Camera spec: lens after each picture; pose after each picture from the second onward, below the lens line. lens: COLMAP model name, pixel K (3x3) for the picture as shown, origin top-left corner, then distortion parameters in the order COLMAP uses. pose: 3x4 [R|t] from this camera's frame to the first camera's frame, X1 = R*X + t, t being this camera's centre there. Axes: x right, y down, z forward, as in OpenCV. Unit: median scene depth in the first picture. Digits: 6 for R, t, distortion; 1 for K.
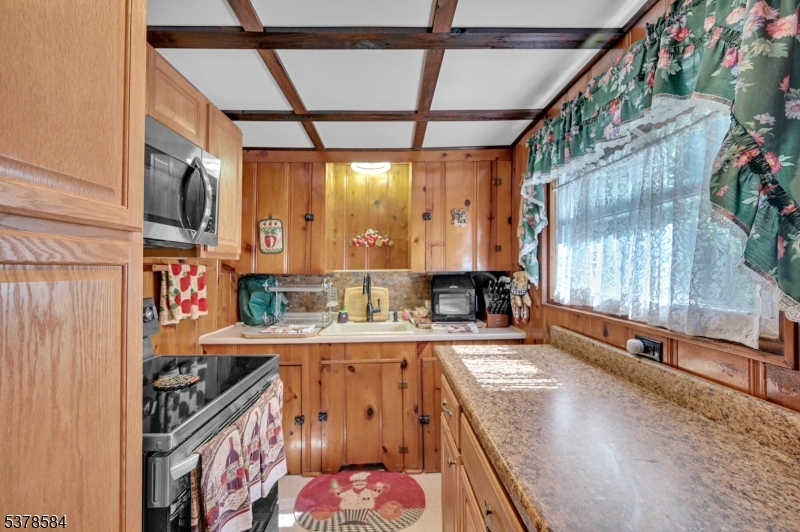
lens RADIAL K [[320.1, 0, 389.9], [0, 320.1, 265.5], [0, 0, 1]] dist [0.000596, 0.000177]
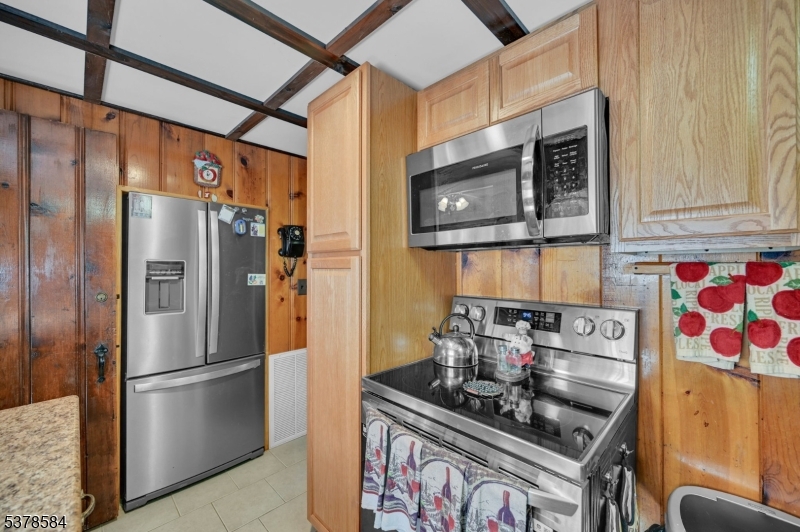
lens RADIAL K [[320.1, 0, 389.9], [0, 320.1, 265.5], [0, 0, 1]] dist [0.000596, 0.000177]
pose [[-0.718647, -0.010003, -0.695303, 0.119360], [0.008091, 0.999709, -0.022744, 0.008247], [0.695328, -0.021971, -0.718357, 0.883157]]
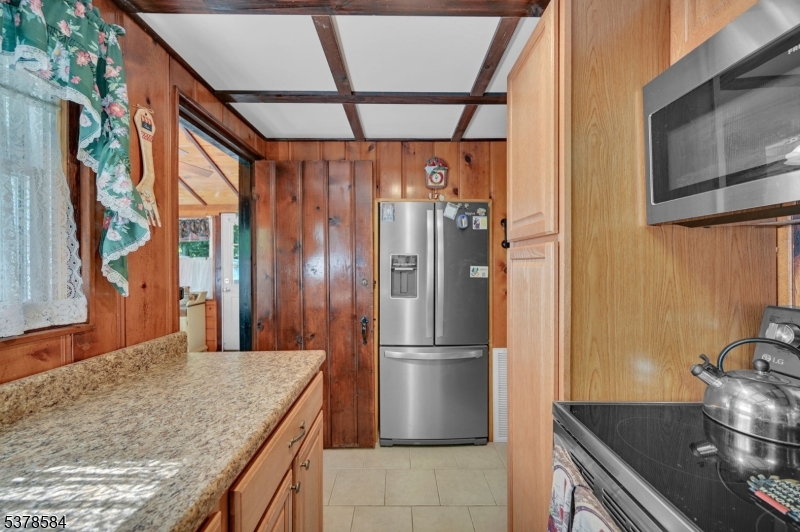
lens RADIAL K [[306.2, 0, 397.6], [0, 306.2, 263.4], [0, 0, 1]] dist [0.001059, 0.000419]
pose [[-0.999977, -0.000727, 0.006726, -0.050281], [-0.000824, 0.999894, -0.014529, 0.015080], [-0.006714, -0.014534, -0.999872, 0.847798]]
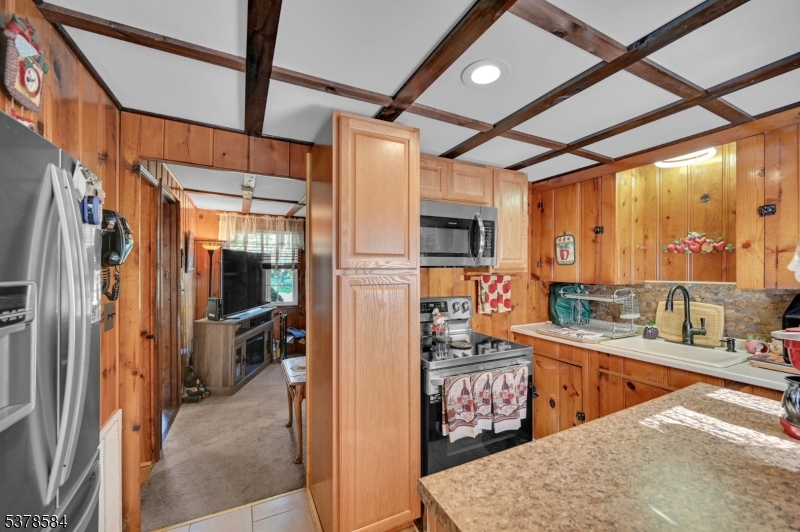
lens RADIAL K [[314.1, 0, 400.0], [0, 314.1, 266.0], [0, 0, 1]] dist [0.001474, 0.000187]
pose [[0.433577, -0.007152, -0.901088, 0.448502], [0.013514, 0.999908, -0.001433, -0.046457], [0.901015, -0.011556, 0.433634, -0.032344]]
